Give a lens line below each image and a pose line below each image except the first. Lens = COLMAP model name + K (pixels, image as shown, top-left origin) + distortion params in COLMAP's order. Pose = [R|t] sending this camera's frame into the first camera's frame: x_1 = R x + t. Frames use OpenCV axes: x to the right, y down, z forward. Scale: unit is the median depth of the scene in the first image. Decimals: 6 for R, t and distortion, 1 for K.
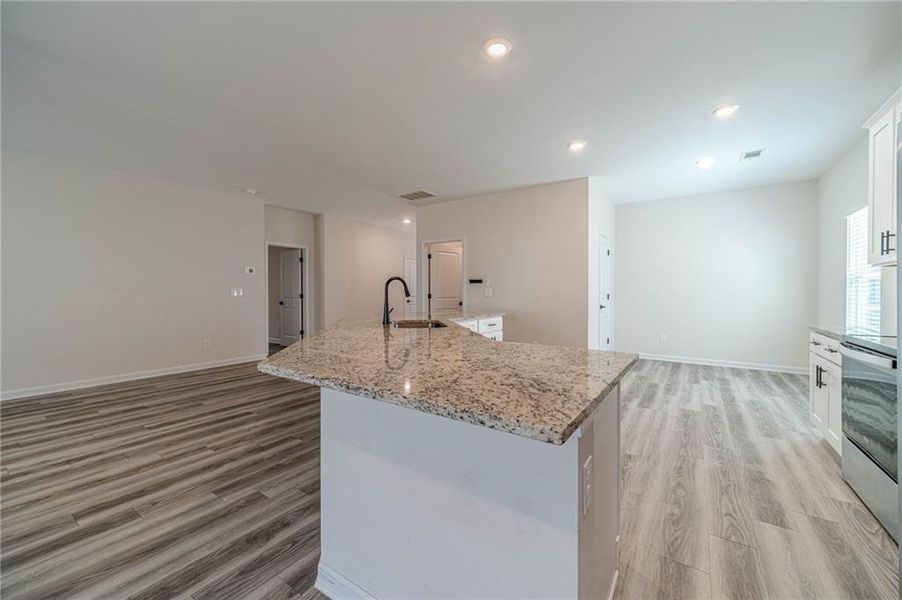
lens RADIAL K [[359.0, 0, 447.2], [0, 359.0, 295.2], [0, 0, 1]] dist [0.002674, -0.000052]
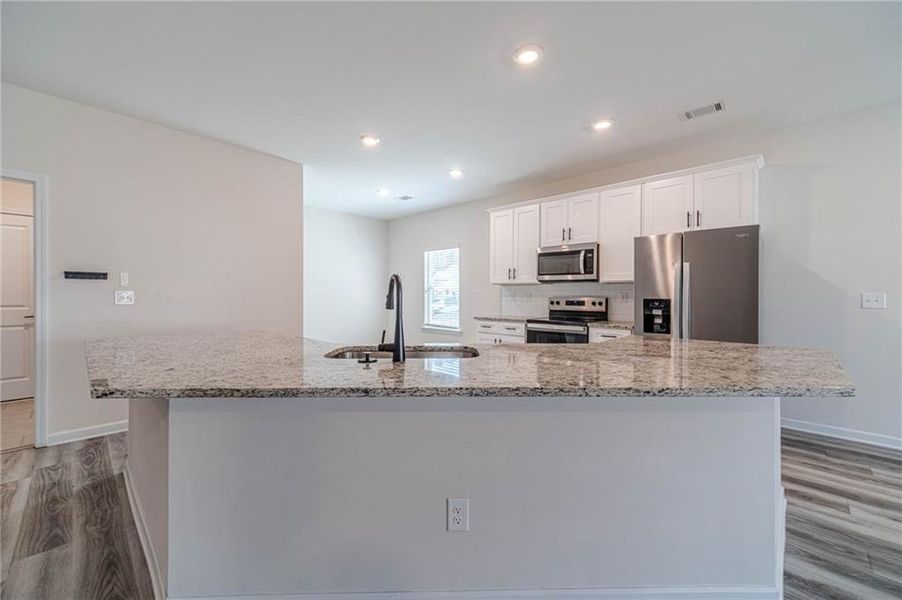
lens RADIAL K [[359.0, 0, 455.2], [0, 359.0, 300.4], [0, 0, 1]] dist [0.002674, -0.000052]
pose [[0.156736, -0.010564, 0.987584, -0.556362], [0.004392, 0.999940, 0.009999, -0.010795], [-0.987631, 0.002771, 0.156774, 0.667649]]
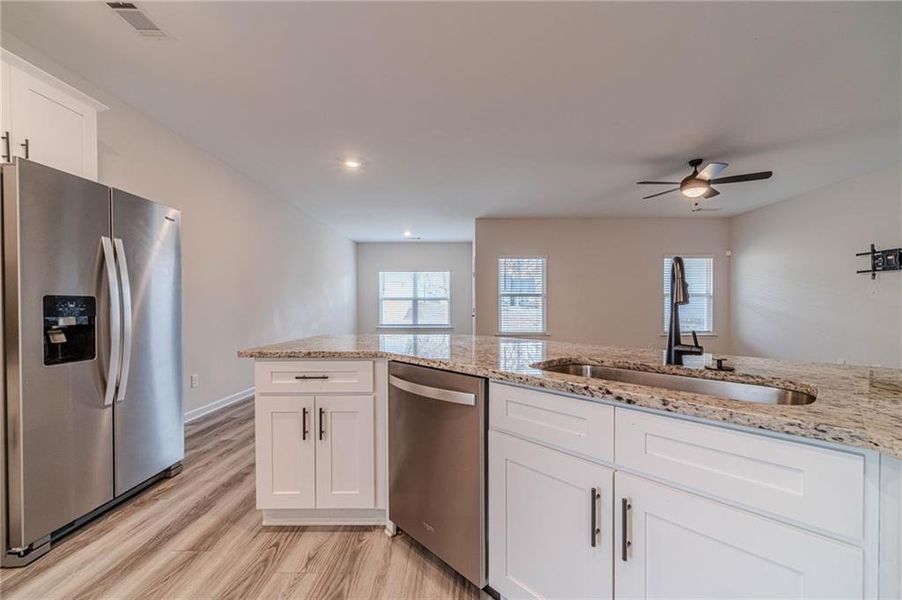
lens RADIAL K [[359.0, 0, 453.1], [0, 359.0, 317.9], [0, 0, 1]] dist [0.002674, -0.000052]
pose [[-0.837303, 0.017538, -0.546458, 0.243712], [-0.003410, 0.999298, 0.037296, 0.005815], [0.546729, 0.033092, -0.836655, 0.977709]]
